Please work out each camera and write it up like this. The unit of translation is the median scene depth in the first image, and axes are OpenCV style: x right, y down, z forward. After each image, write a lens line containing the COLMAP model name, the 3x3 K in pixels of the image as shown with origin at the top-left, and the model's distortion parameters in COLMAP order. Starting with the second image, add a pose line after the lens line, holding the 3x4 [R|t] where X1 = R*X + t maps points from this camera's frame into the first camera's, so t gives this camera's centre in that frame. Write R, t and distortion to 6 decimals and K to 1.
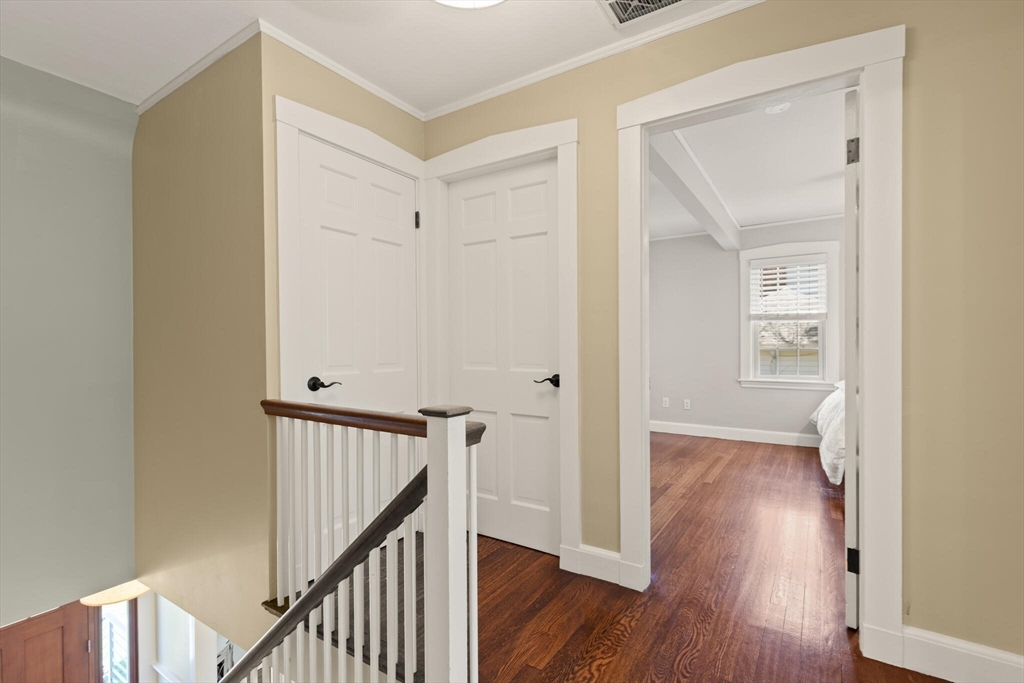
lens RADIAL K [[464.3, 0, 512.8], [0, 464.3, 344.5], [0, 0, 1]] dist [0.007357, -0.002804]
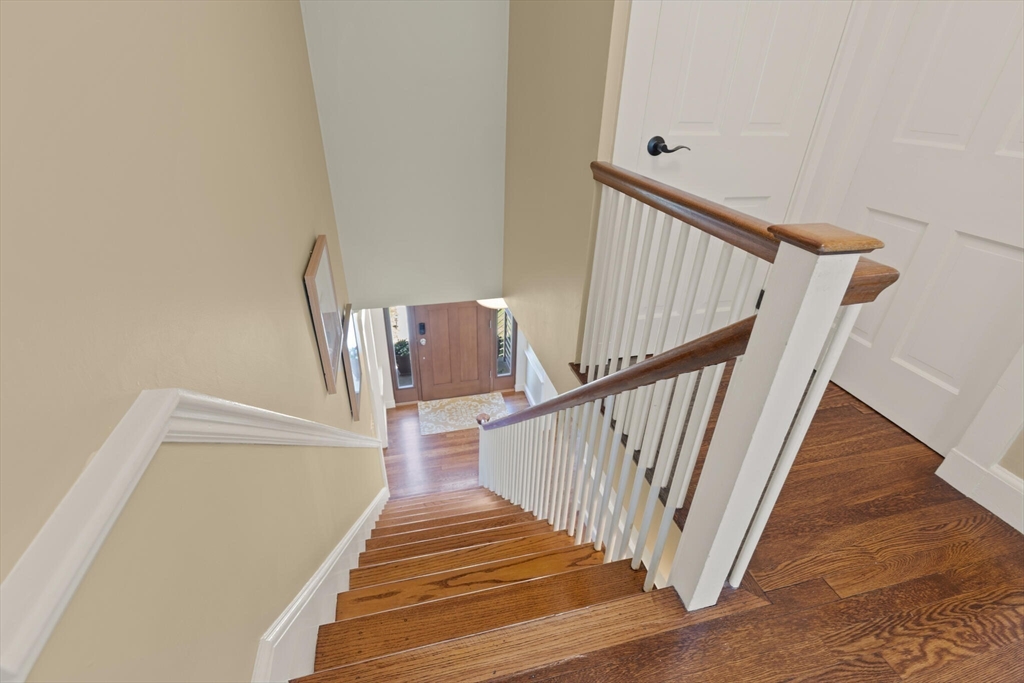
lens RADIAL K [[464.3, 0, 507.1], [0, 464.3, 350.5], [0, 0, 1]] dist [0.007357, -0.002804]
pose [[0.728998, 0.362677, -0.580540, -0.033741], [-0.030486, 0.864464, 0.501769, -0.004121], [0.683837, -0.348090, 0.641250, 0.243223]]
